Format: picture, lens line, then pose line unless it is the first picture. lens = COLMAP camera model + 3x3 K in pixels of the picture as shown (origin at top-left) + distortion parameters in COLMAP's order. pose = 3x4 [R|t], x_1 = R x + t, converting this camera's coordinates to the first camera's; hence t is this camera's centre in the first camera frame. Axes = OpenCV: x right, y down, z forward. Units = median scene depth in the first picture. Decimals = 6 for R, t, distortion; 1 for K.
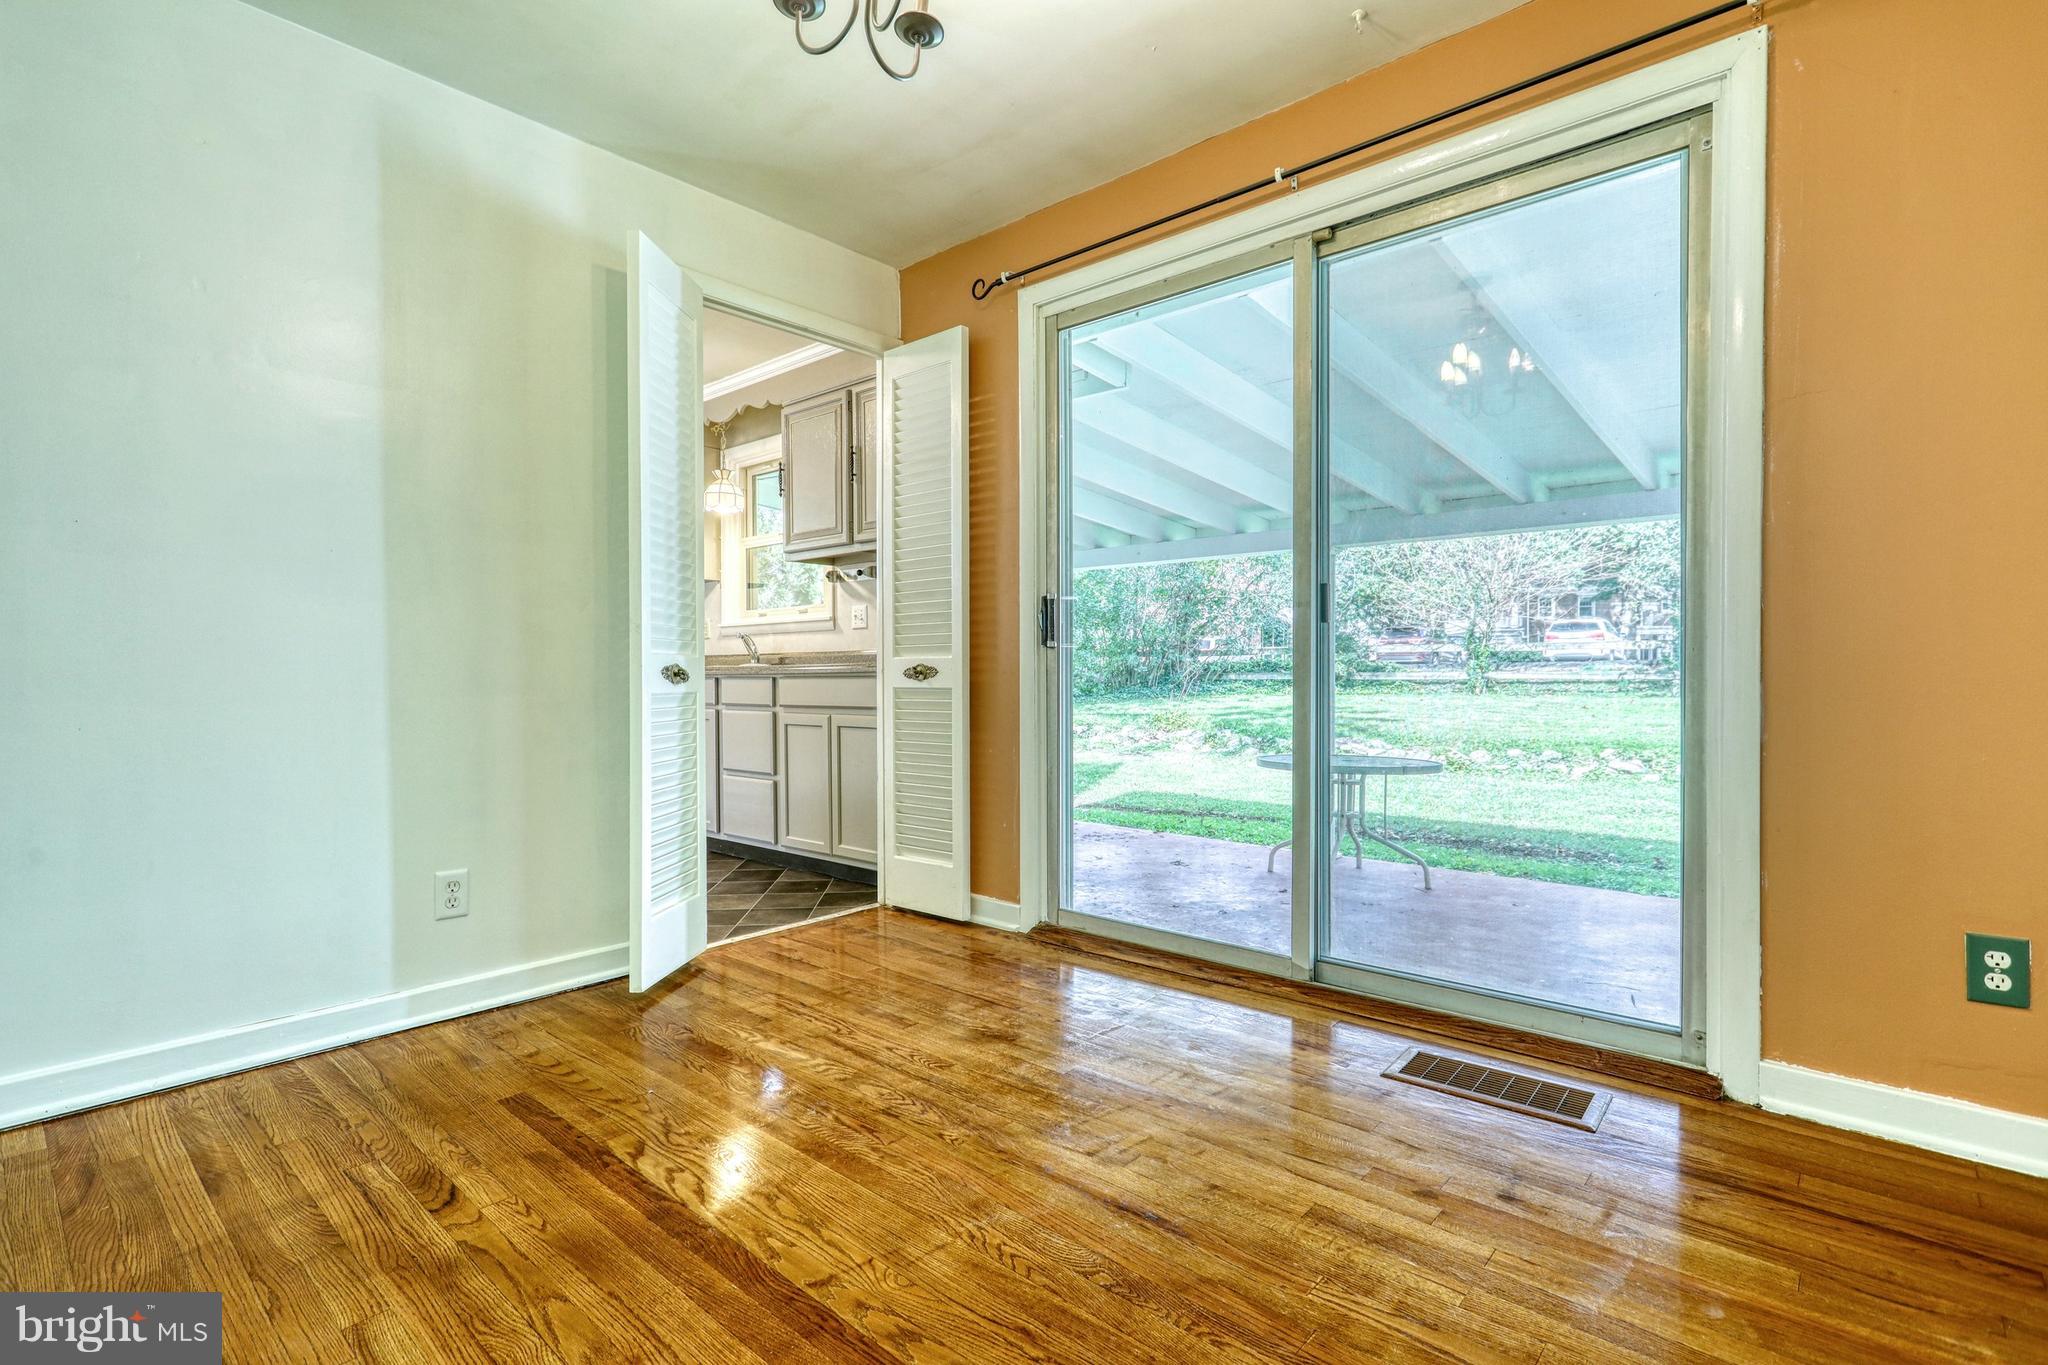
lens RADIAL K [[977.9, 0, 1017.7], [0, 977.9, 680.3], [0, 0, 1]] dist [-0.003497, 0.000128]
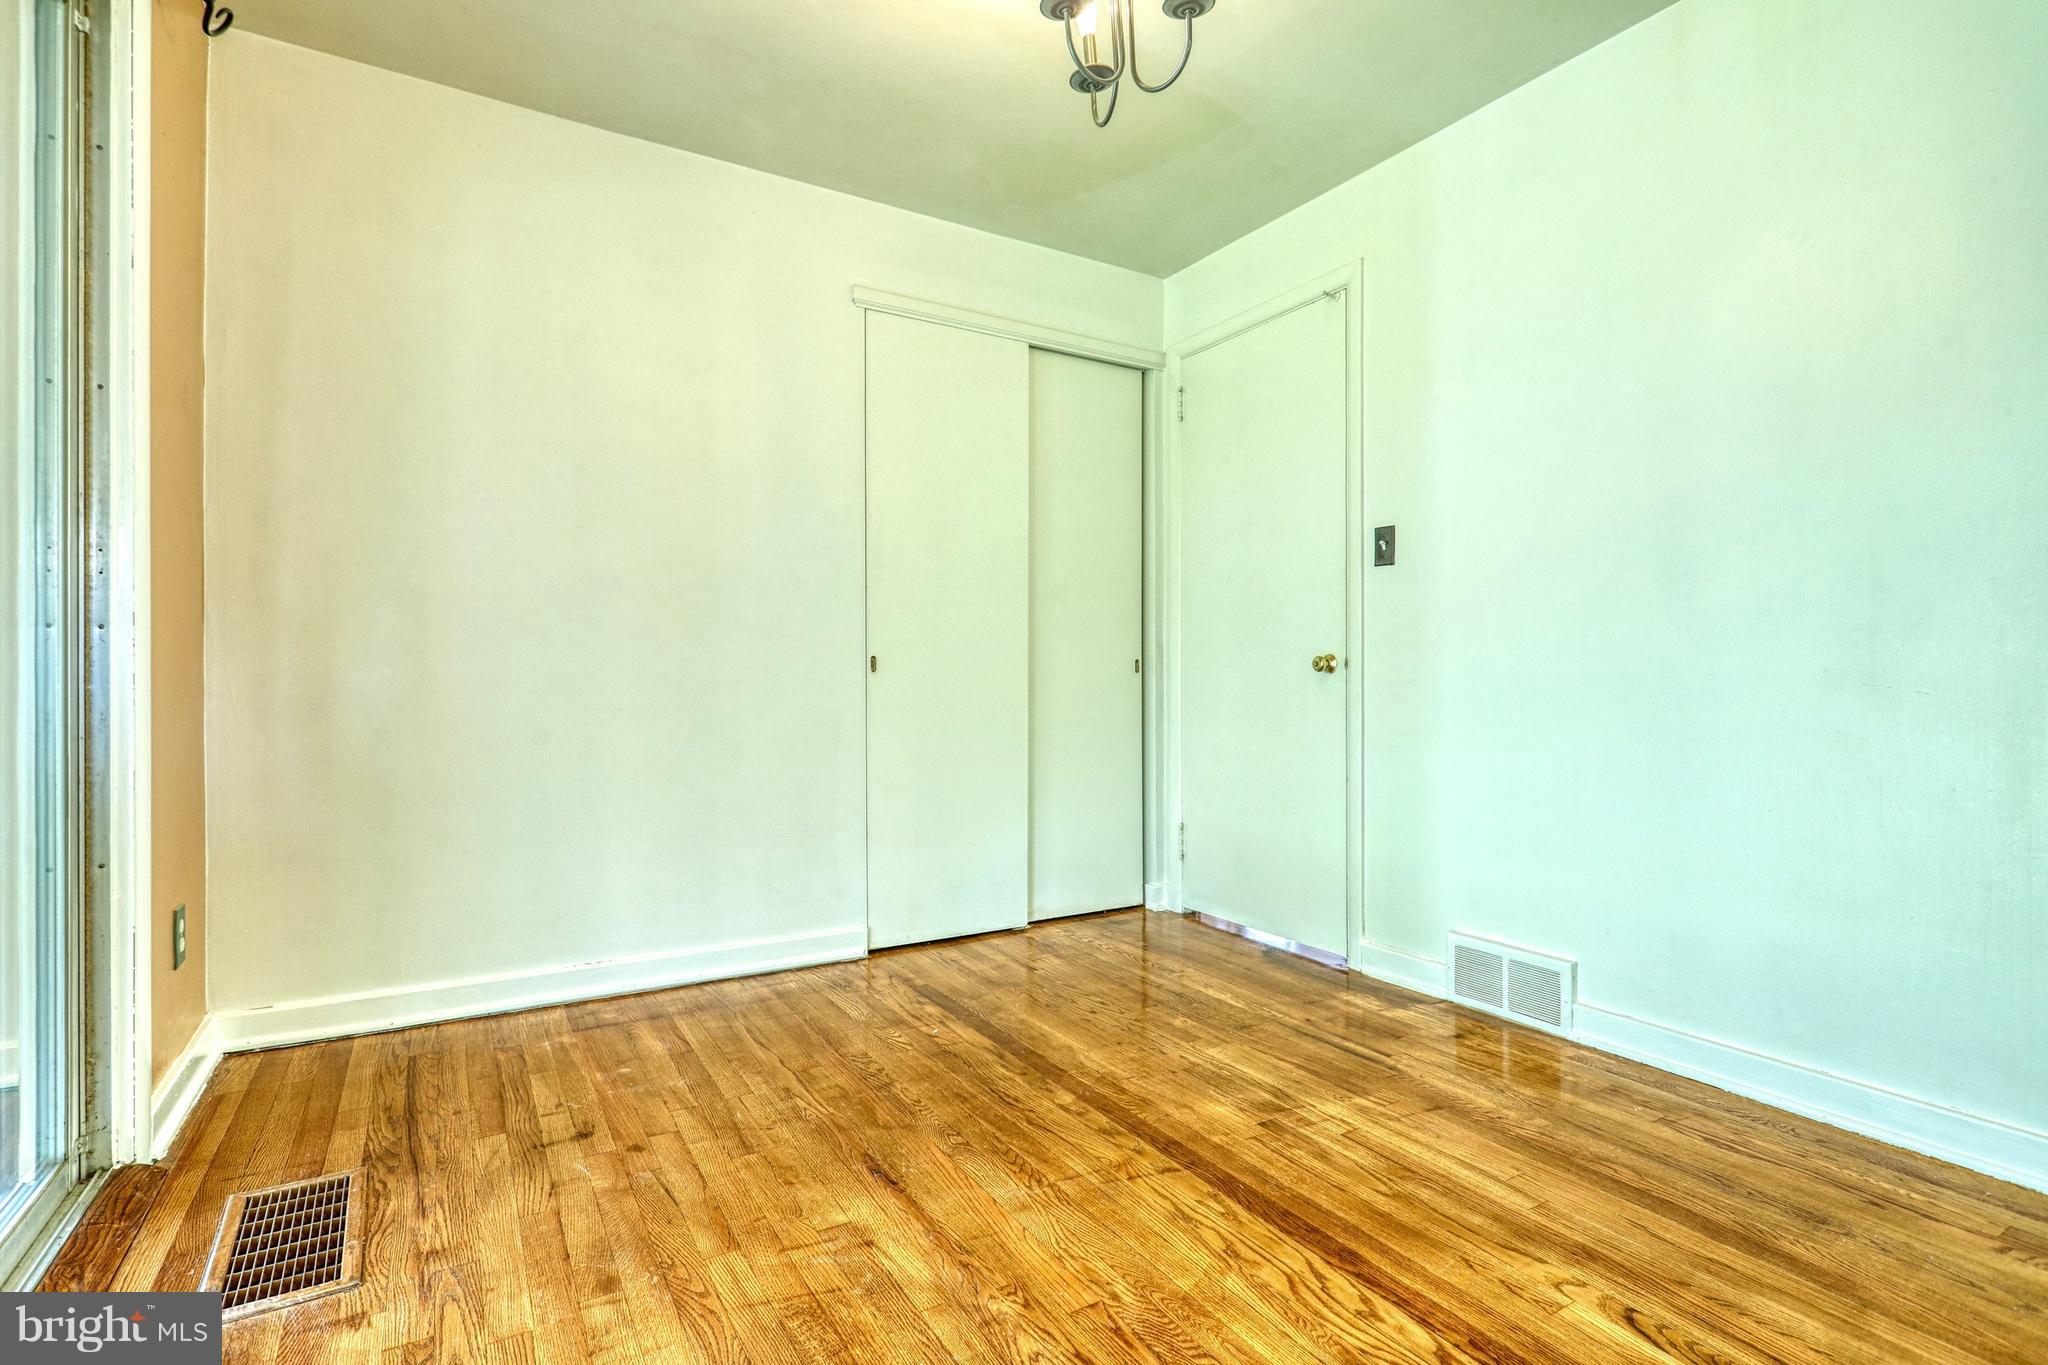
lens RADIAL K [[977.9, 0, 1017.7], [0, 977.9, 680.3], [0, 0, 1]] dist [-0.003497, 0.000128]
pose [[-0.955642, 0.003103, 0.294514, -0.360068], [0.006898, 0.999906, 0.011847, -0.023020], [-0.294450, 0.013353, -0.955574, 2.095716]]
